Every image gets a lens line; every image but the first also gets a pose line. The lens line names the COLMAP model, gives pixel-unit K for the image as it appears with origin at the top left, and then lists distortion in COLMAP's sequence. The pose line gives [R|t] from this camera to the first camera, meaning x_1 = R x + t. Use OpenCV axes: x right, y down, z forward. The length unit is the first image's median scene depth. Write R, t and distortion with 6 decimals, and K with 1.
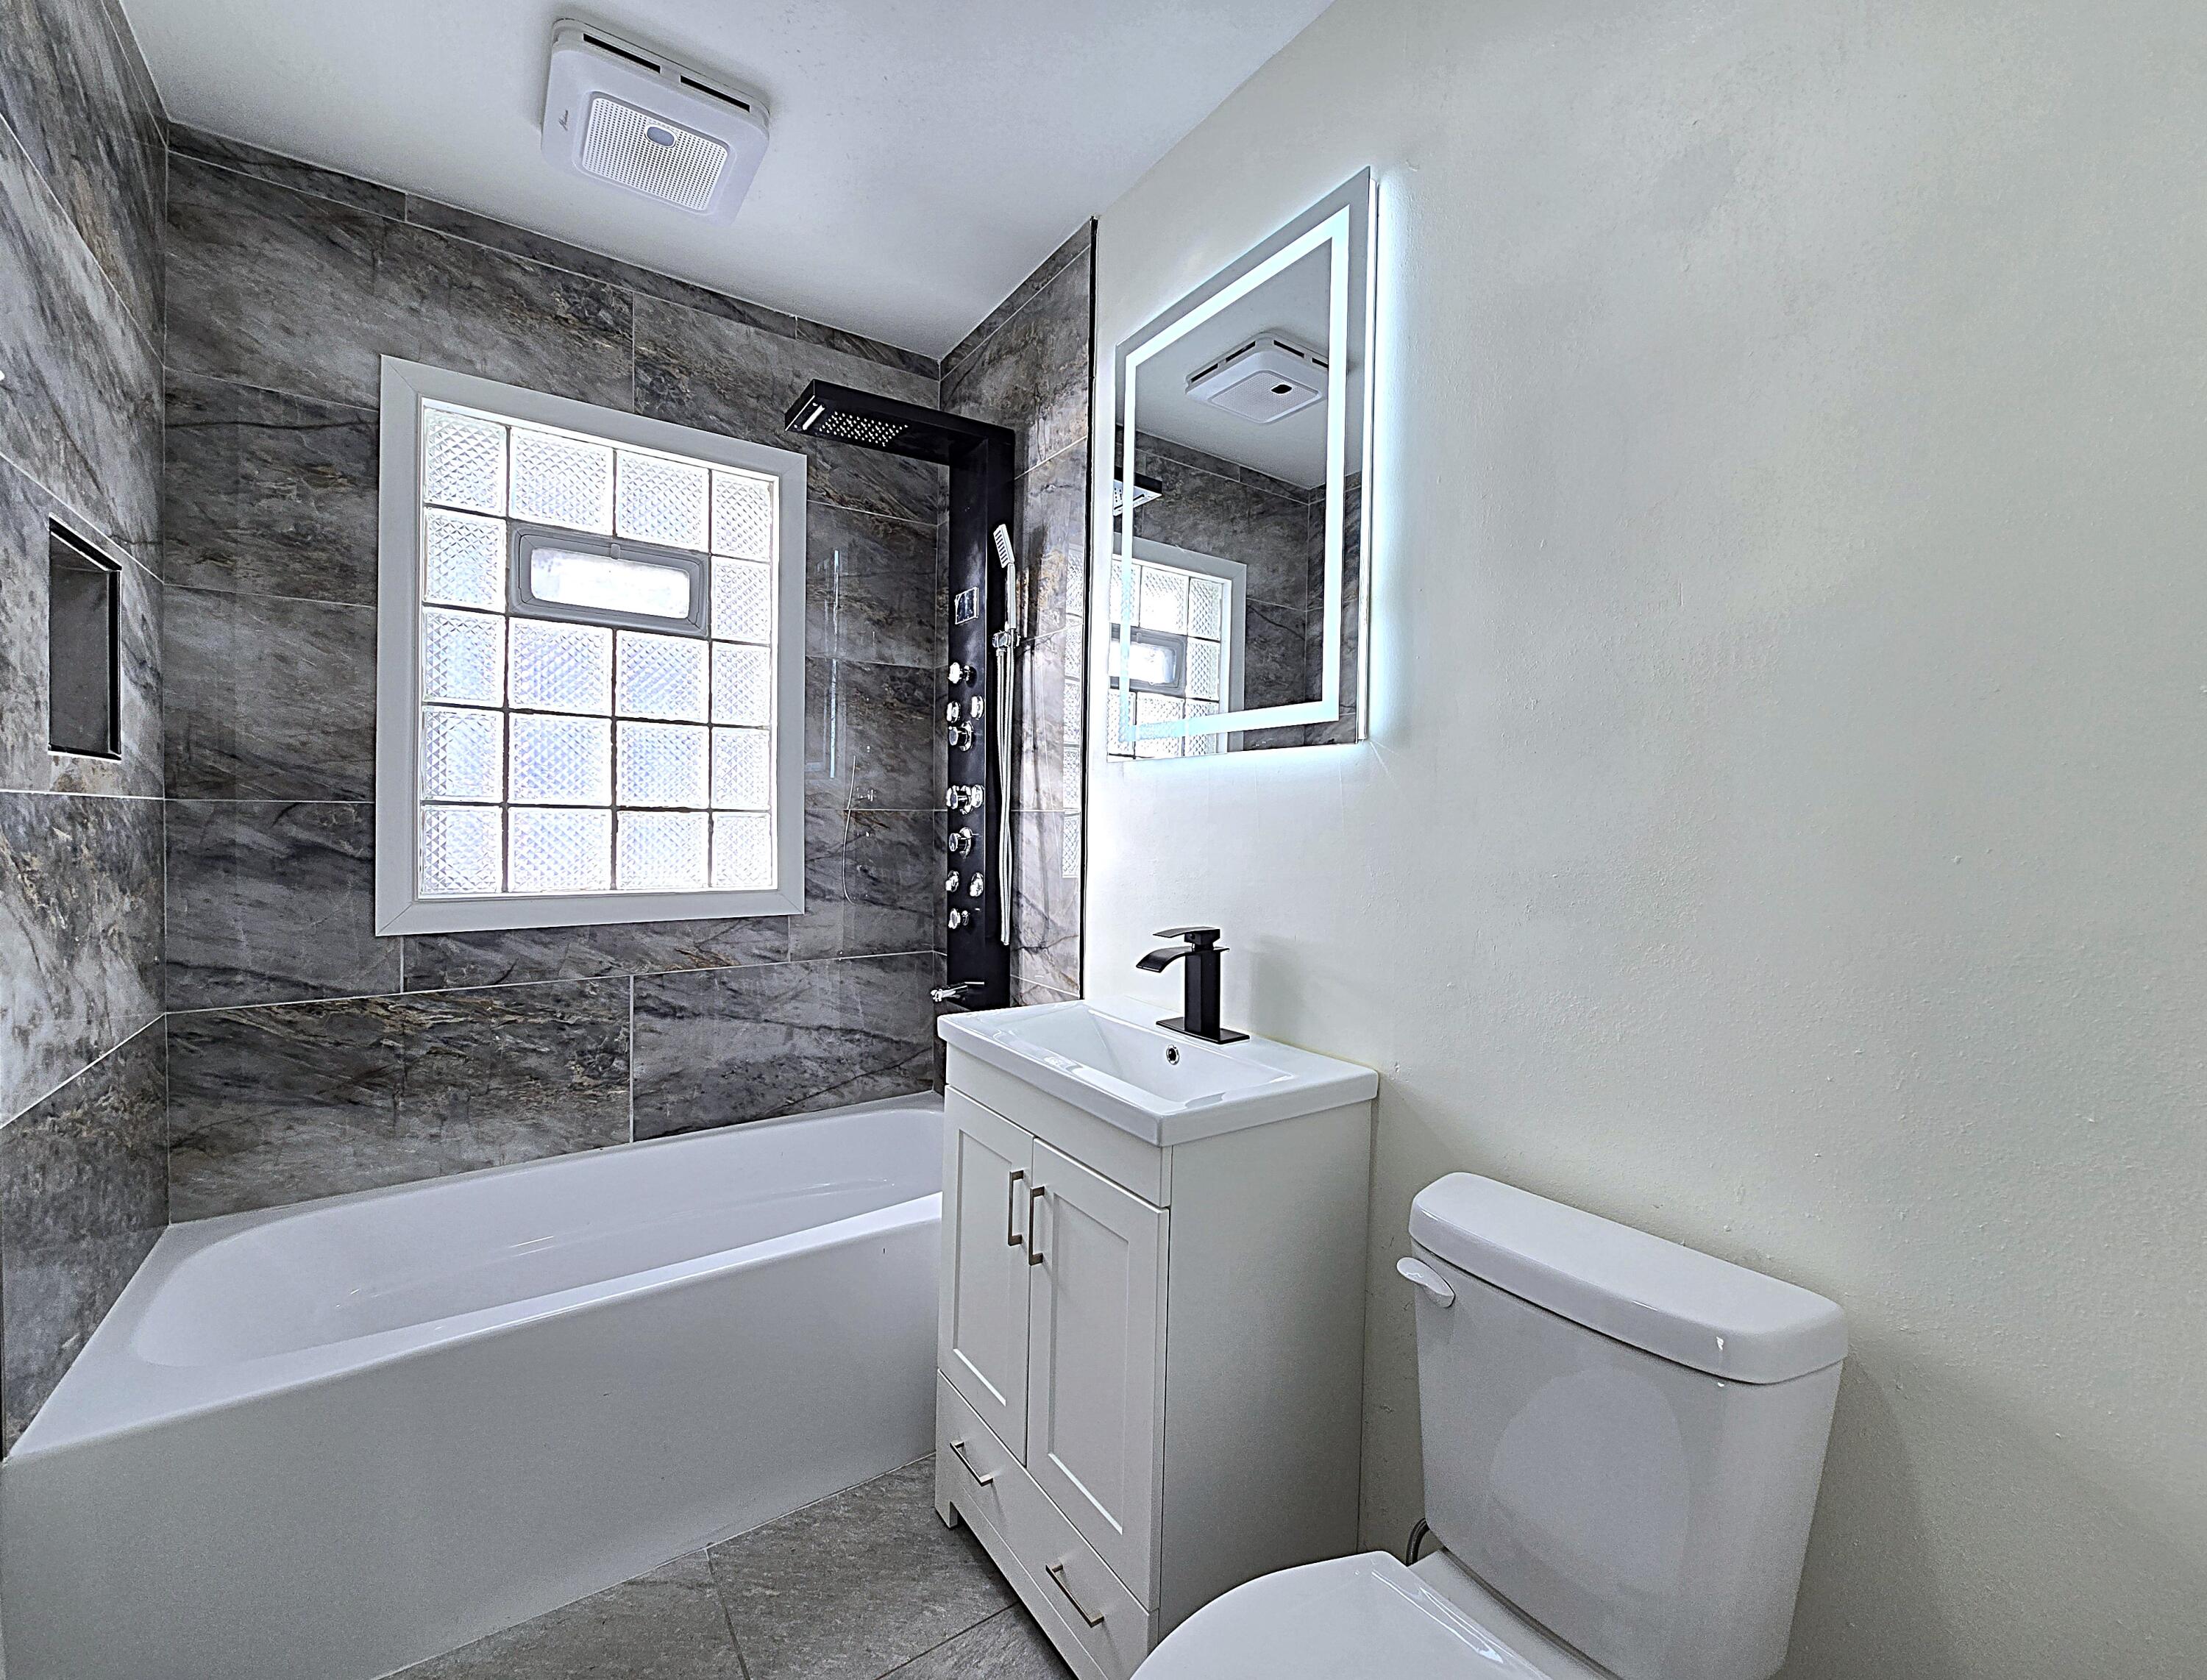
lens RADIAL K [[908.6, 0, 1058.5], [0, 908.6, 841.1], [0, 0, 1]] dist [0.001678, -0.004920]
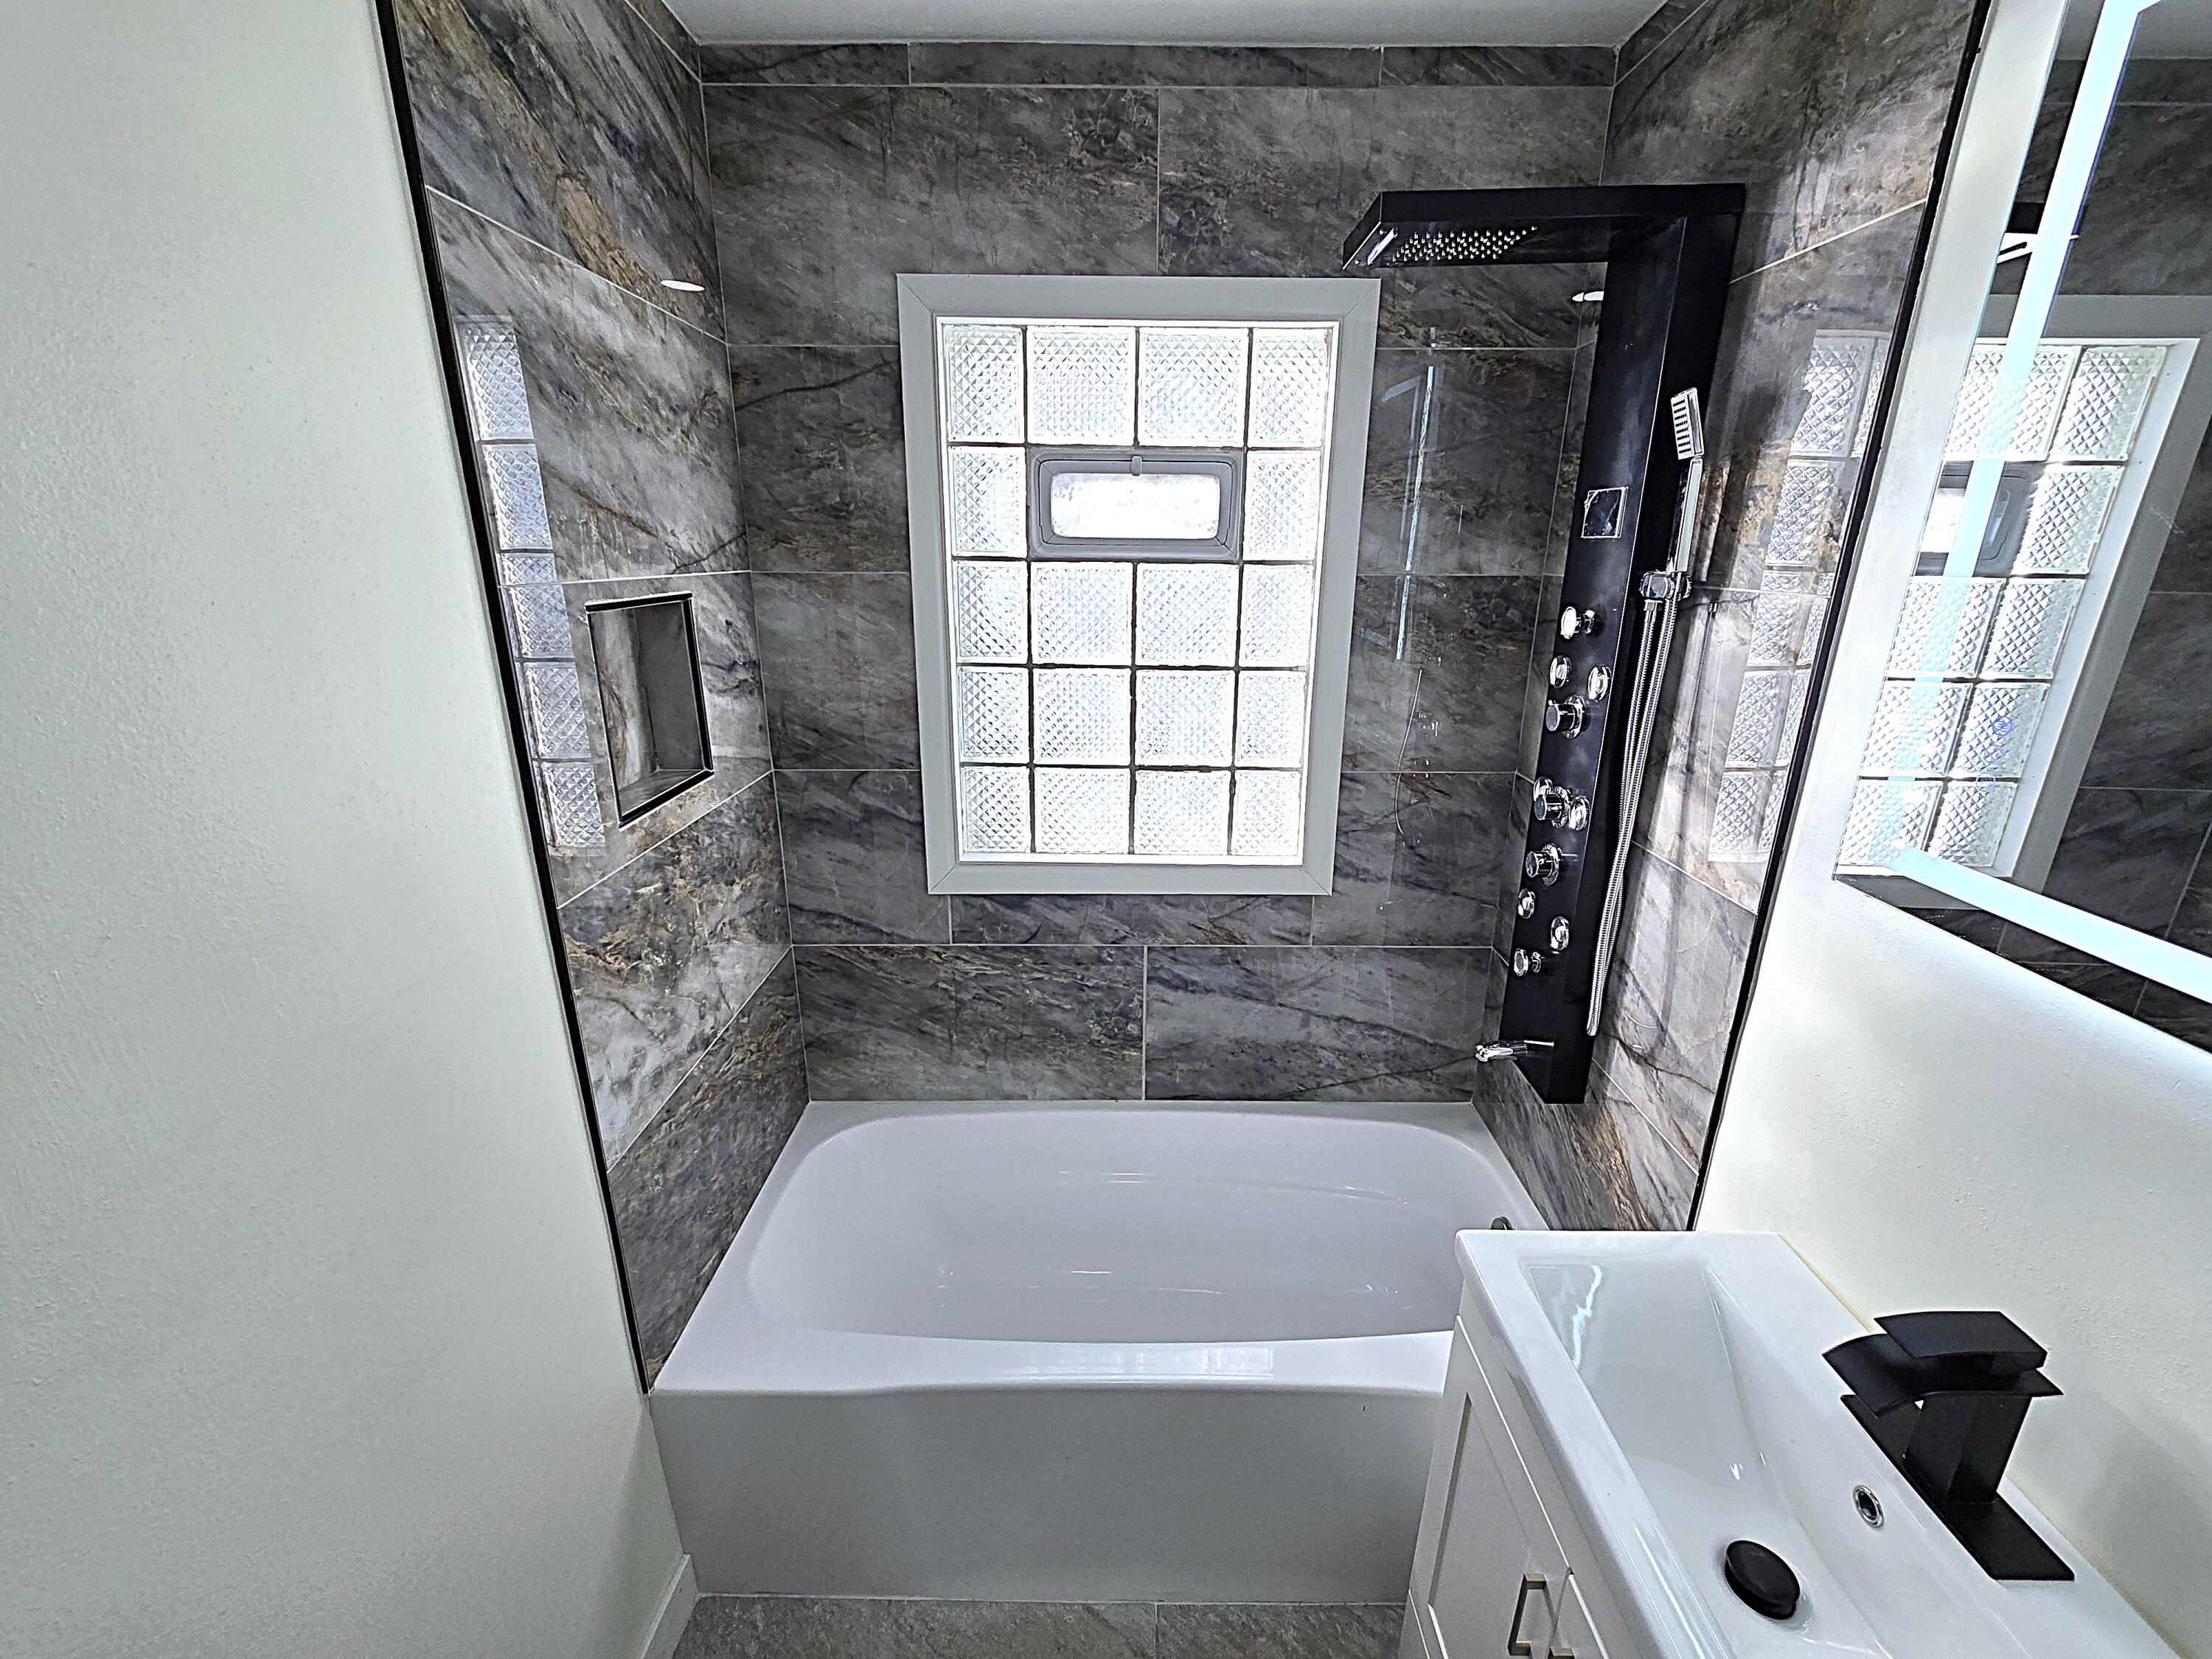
lens RADIAL K [[882.4, 0, 1106.0], [0, 882.4, 829.5], [0, 0, 1]] dist [-0.003613, -0.000140]
pose [[0.834810, 0.151658, -0.529238, -0.033360], [0.001931, 0.960497, 0.278285, -0.231474], [0.550535, -0.233337, 0.801539, 0.267693]]
